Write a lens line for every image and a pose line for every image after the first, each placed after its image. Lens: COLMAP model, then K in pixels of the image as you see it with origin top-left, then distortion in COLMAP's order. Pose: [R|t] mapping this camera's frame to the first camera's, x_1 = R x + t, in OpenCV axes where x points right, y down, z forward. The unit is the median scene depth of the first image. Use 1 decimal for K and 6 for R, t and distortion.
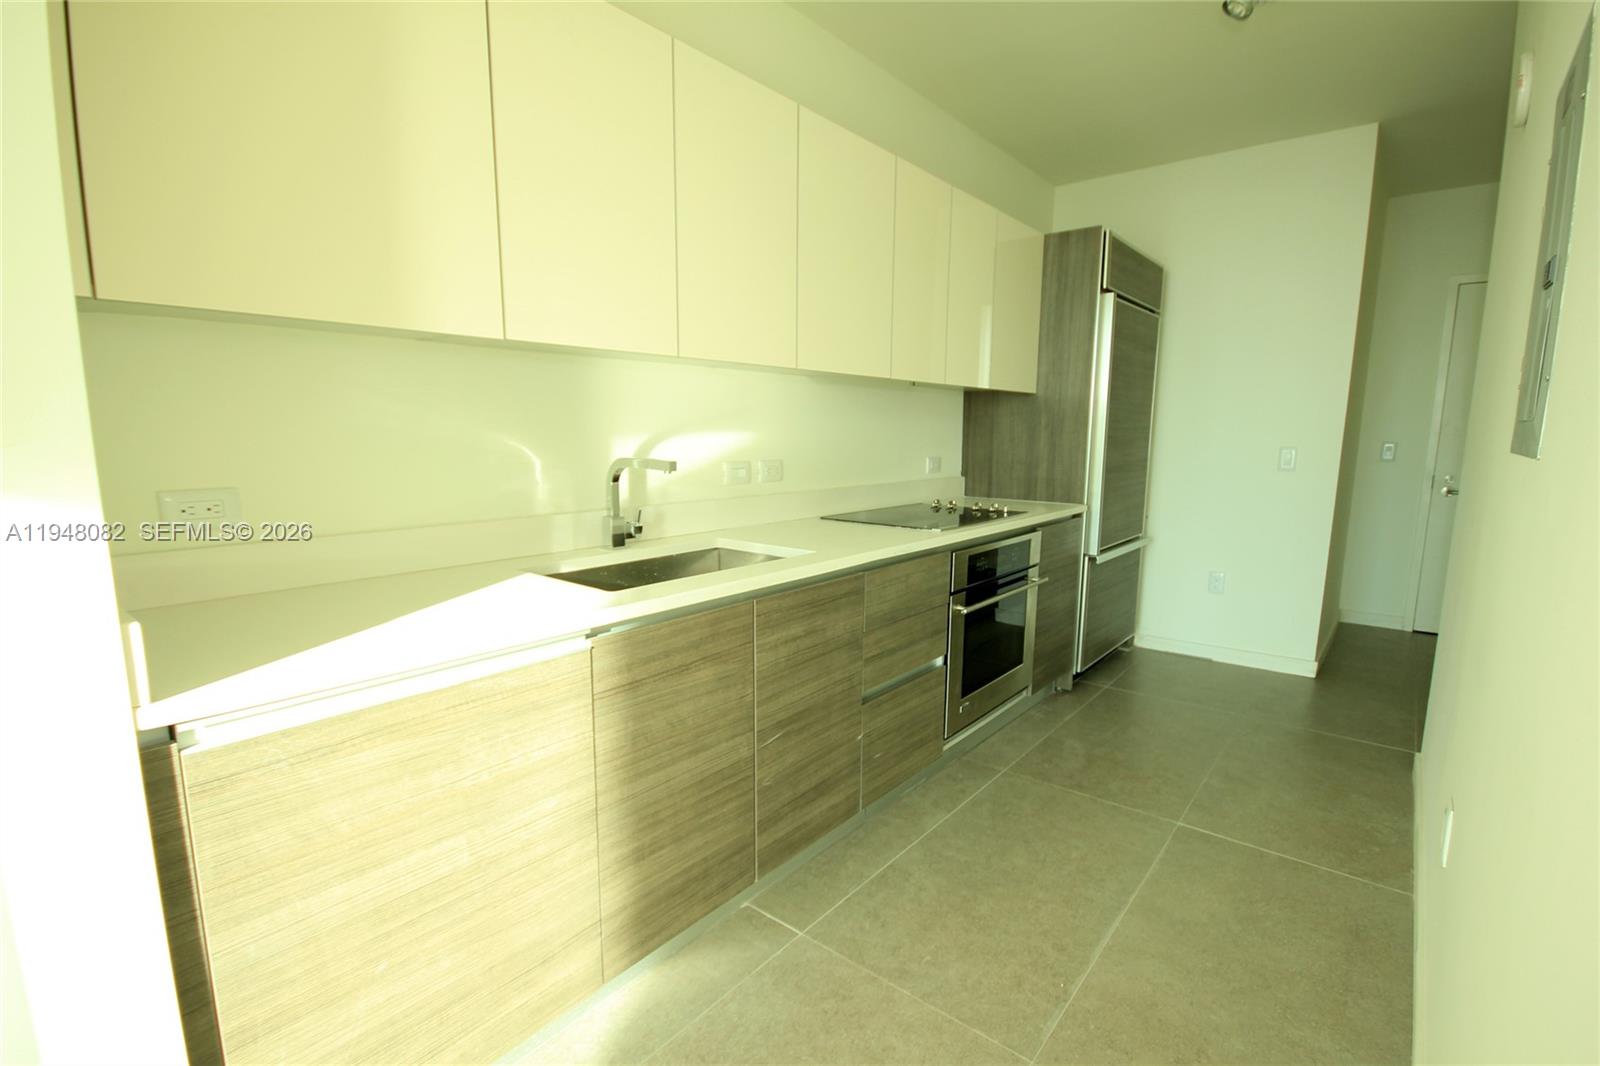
lens RADIAL K [[742.5, 0, 803.7], [0, 742.5, 540.9], [0, 0, 1]] dist [0.010297, -0.011547]
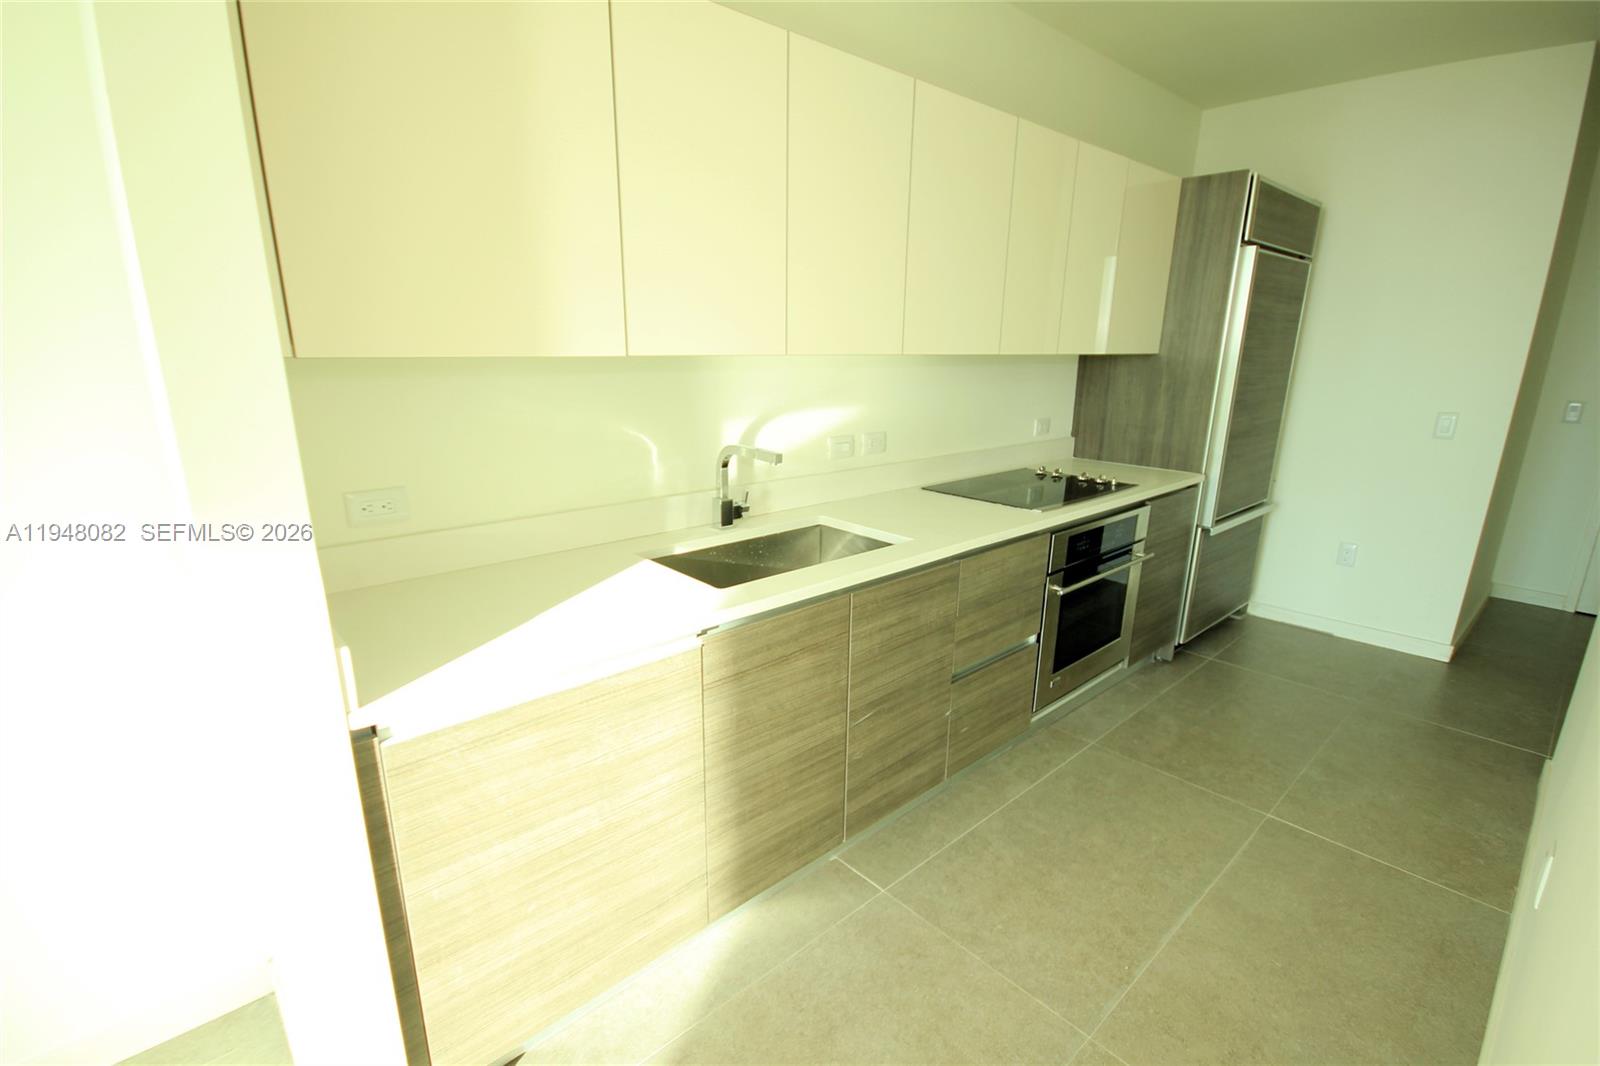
lens RADIAL K [[742.5, 0, 802.5], [0, 742.5, 543.4], [0, 0, 1]] dist [0.010297, -0.011547]
pose [[0.989680, 0.043480, -0.136536, 0.005682], [-0.027697, 0.992928, 0.115442, -0.098901], [0.140590, -0.110469, 0.983886, -0.039649]]
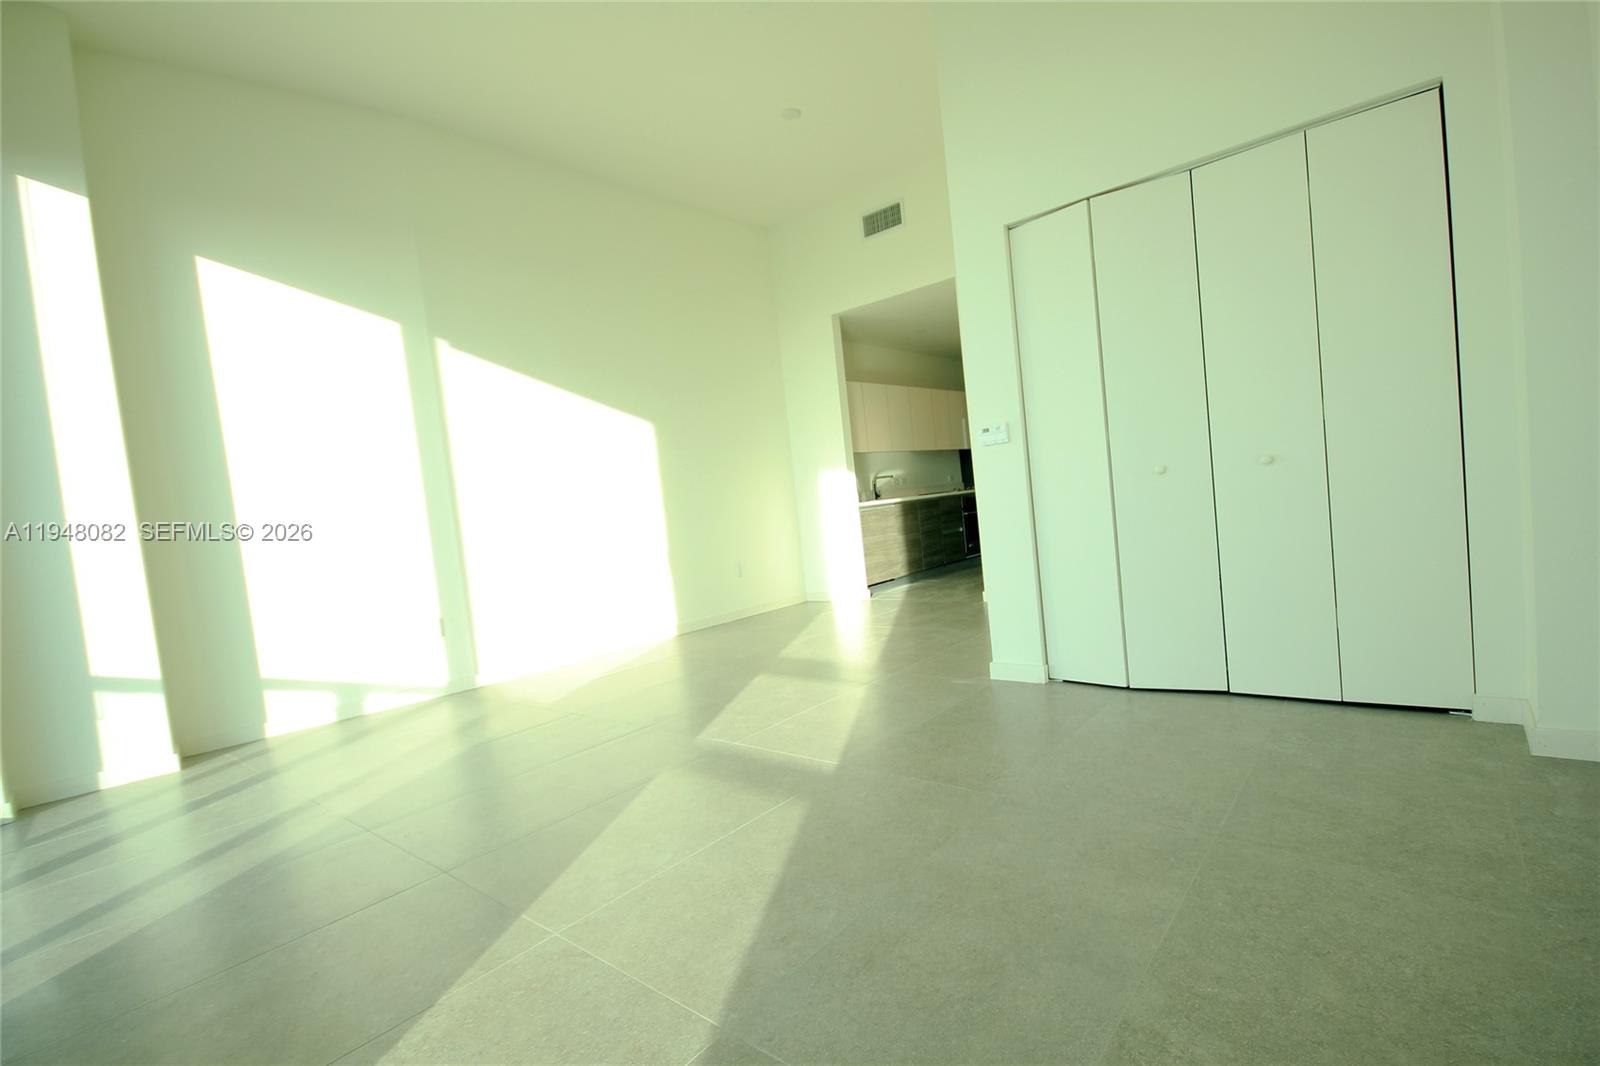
lens RADIAL K [[742.5, 0, 795.3], [0, 742.5, 539.6], [0, 0, 1]] dist [0.010297, -0.011547]
pose [[0.992997, -0.114251, -0.030059, -0.620052], [0.111094, 0.989600, -0.091380, 0.563672], [0.040187, 0.087401, 0.995362, -3.149586]]
